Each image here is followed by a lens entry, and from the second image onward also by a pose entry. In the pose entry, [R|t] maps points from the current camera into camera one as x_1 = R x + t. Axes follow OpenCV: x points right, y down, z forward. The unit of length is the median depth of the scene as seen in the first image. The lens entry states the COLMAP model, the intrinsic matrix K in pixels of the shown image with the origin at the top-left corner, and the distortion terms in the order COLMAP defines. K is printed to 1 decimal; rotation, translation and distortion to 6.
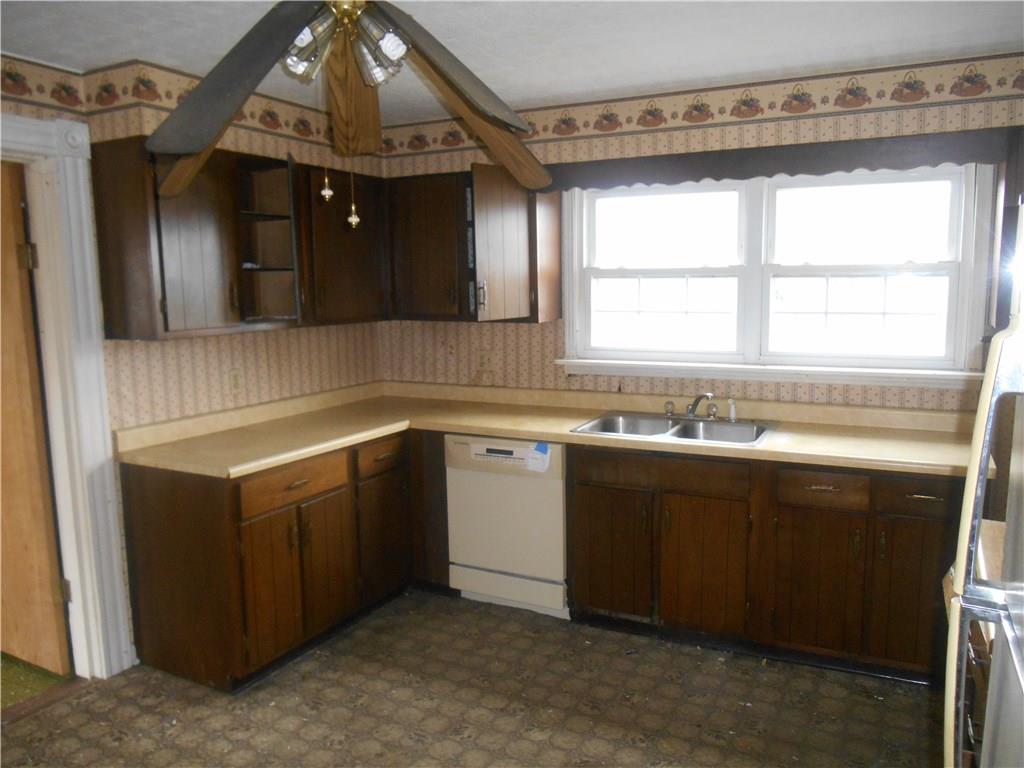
lens RADIAL K [[778.8, 0, 522.7], [0, 778.8, 387.3], [0, 0, 1]] dist [-0.034537, 0.003037]
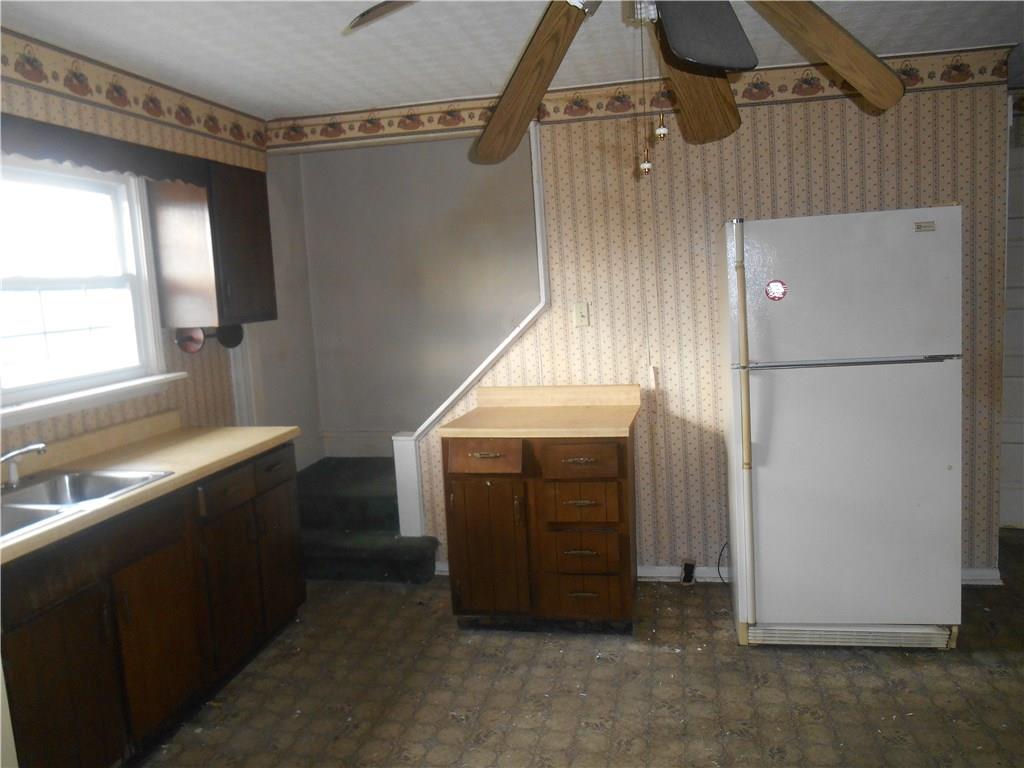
lens RADIAL K [[778.8, 0, 522.7], [0, 778.8, 387.3], [0, 0, 1]] dist [-0.034537, 0.003037]
pose [[-0.262695, -0.104395, 0.959215, -0.636258], [0.187729, 0.969602, 0.156938, -0.082143], [-0.946440, 0.221299, -0.235112, 0.819808]]
